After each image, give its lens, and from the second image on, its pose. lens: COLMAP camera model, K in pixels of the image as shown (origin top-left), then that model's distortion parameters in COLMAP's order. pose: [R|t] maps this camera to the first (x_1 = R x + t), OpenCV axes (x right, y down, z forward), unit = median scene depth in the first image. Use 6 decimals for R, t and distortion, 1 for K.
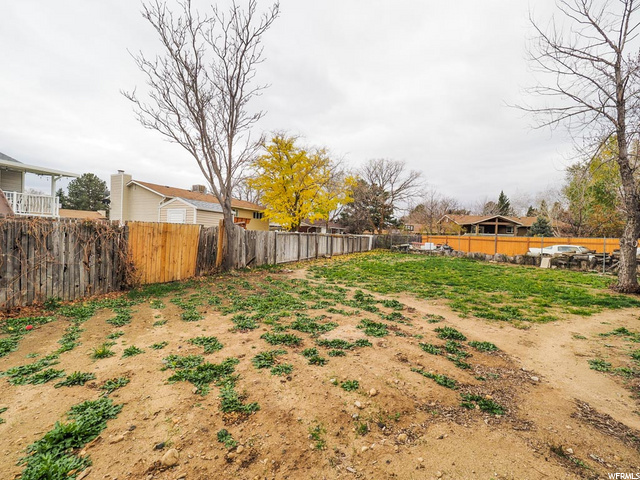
lens RADIAL K [[267.7, 0, 320.0], [0, 267.7, 240.0], [0, 0, 1]] dist [-0.003992, -0.000509]
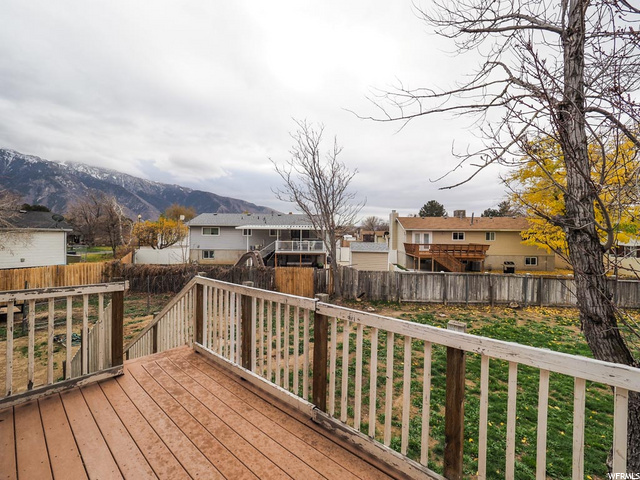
lens RADIAL K [[267.7, 0, 320.0], [0, 267.7, 240.0], [0, 0, 1]] dist [-0.003992, -0.000509]
pose [[0.348220, -0.016260, -0.937272, 0.635965], [-0.019056, 0.999520, -0.024420, -0.108089], [0.937219, 0.026365, 0.347743, 0.274398]]
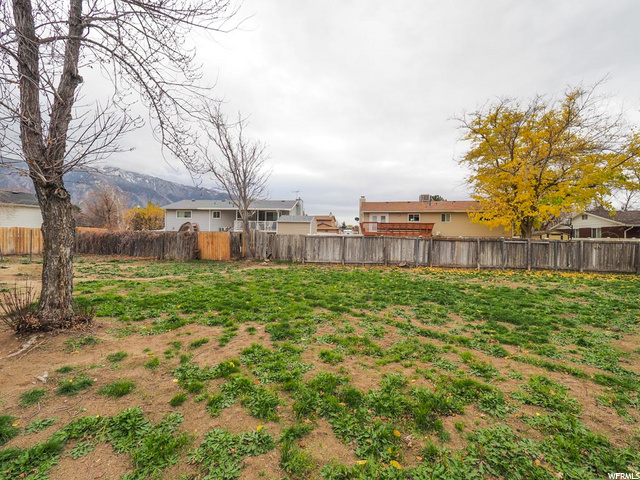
lens RADIAL K [[267.7, 0, 320.0], [0, 267.7, 240.0], [0, 0, 1]] dist [-0.003992, -0.000509]
pose [[0.268605, -0.019961, -0.963044, 0.854416], [-0.026467, 0.999255, -0.028094, 0.020373], [0.962887, 0.033035, 0.267877, 0.649648]]
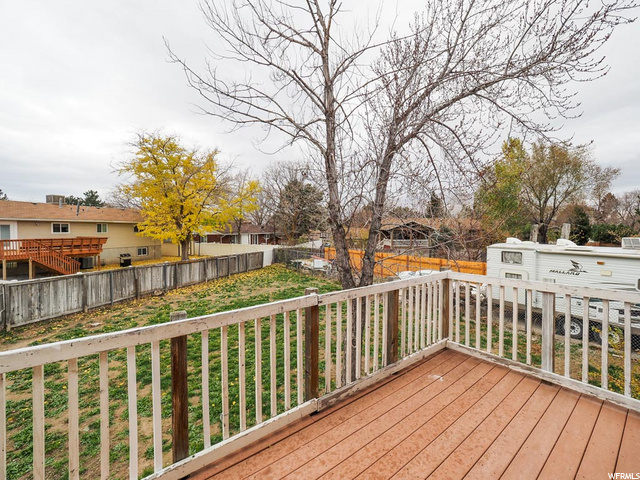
lens RADIAL K [[267.7, 0, 320.0], [0, 267.7, 240.0], [0, 0, 1]] dist [-0.003992, -0.000509]
pose [[0.992267, -0.035035, 0.119077, 0.492104], [0.033183, 0.999296, 0.017504, -0.110931], [-0.119606, -0.013417, 0.992731, 0.183540]]
